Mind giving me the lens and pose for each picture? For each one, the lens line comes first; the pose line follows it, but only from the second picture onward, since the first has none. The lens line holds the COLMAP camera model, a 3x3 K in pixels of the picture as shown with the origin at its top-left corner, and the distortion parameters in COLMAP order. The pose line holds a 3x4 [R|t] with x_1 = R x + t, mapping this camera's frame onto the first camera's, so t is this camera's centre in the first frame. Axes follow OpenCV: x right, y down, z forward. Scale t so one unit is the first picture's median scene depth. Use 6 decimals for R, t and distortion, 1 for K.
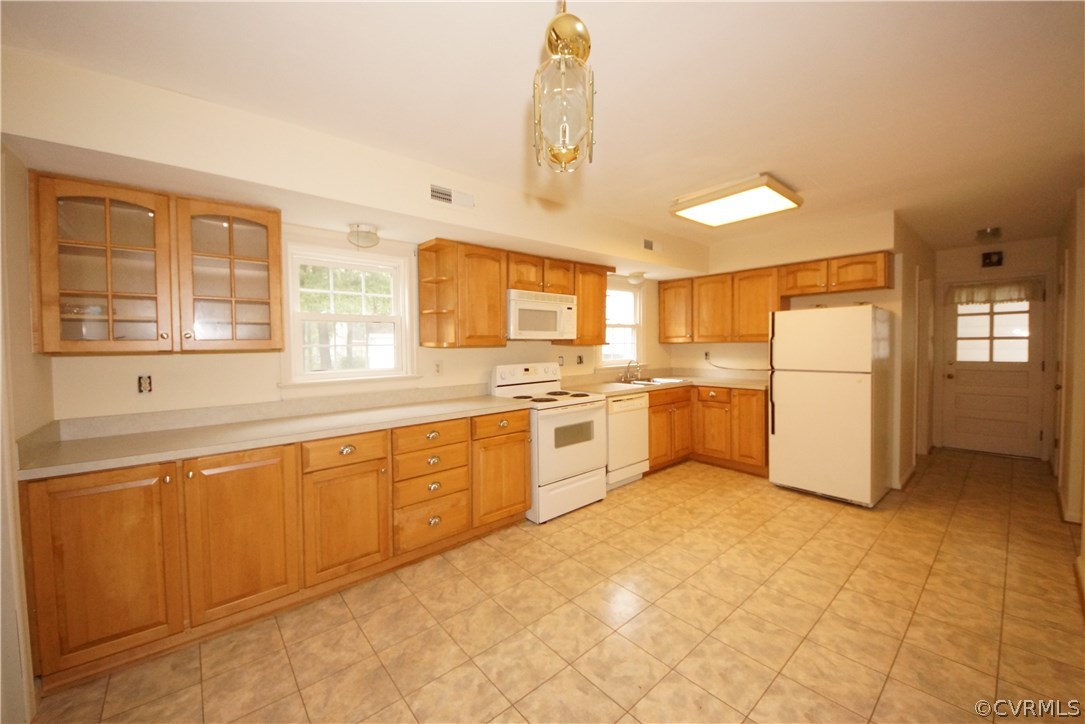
lens RADIAL K [[407.0, 0, 523.2], [0, 407.0, 355.4], [0, 0, 1]] dist [-0.018526, -0.002677]
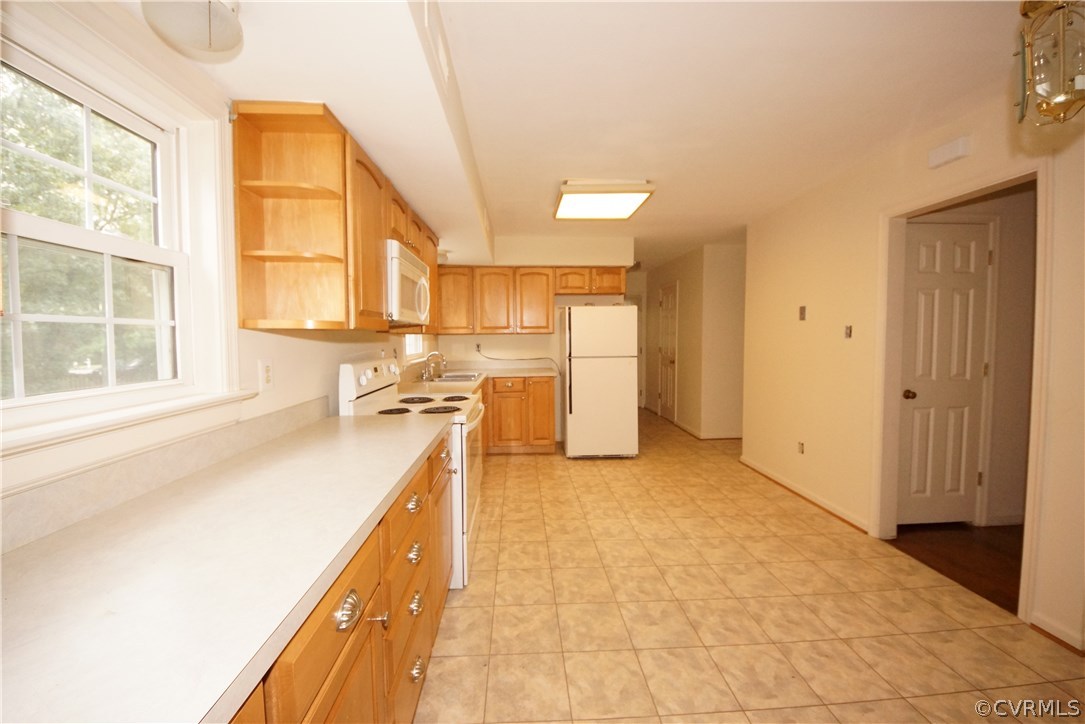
lens RADIAL K [[407.0, 0, 530.5], [0, 407.0, 356.8], [0, 0, 1]] dist [-0.018526, -0.002677]
pose [[0.589970, -0.030563, 0.806846, -0.386659], [0.021206, 0.999525, 0.022356, 0.005989], [-0.807146, 0.003920, 0.590338, 0.431816]]
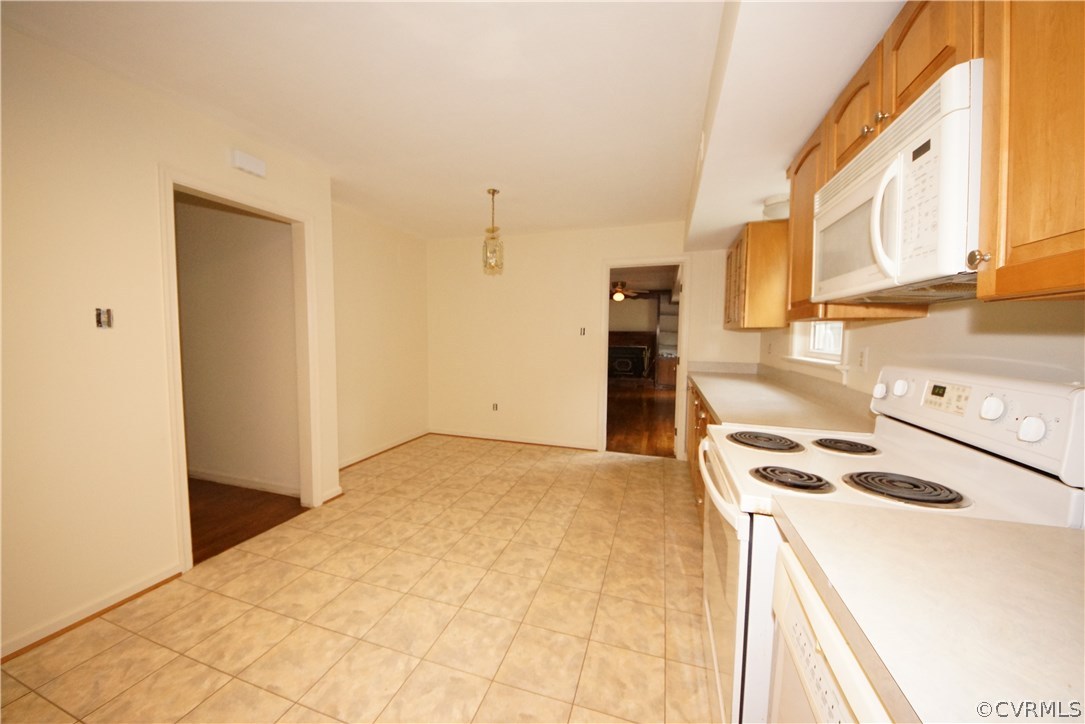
lens RADIAL K [[377.1, 0, 542.6], [0, 377.1, 357.8], [0, 0, 1]] dist [-0.001592, -0.000266]
pose [[-0.827751, 0.045162, -0.559276, 0.438906], [-0.010043, 0.995403, 0.095244, -0.013571], [0.561006, 0.084455, -0.823492, 1.109272]]
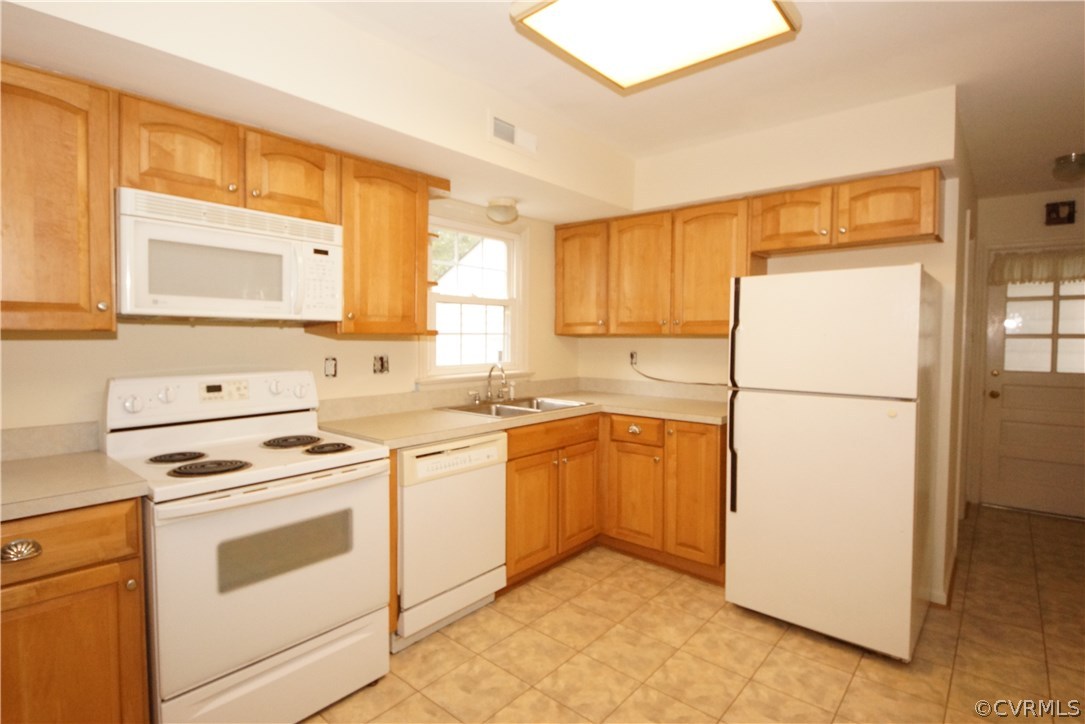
lens RADIAL K [[533.9, 0, 542.5], [0, 533.9, 358.4], [0, 0, 1]] dist [-0.005889, -0.001342]
pose [[0.981452, 0.010610, 0.191416, 0.253339], [-0.013335, 0.999827, 0.012952, -0.009282], [-0.191245, -0.015264, 0.981424, 0.389732]]
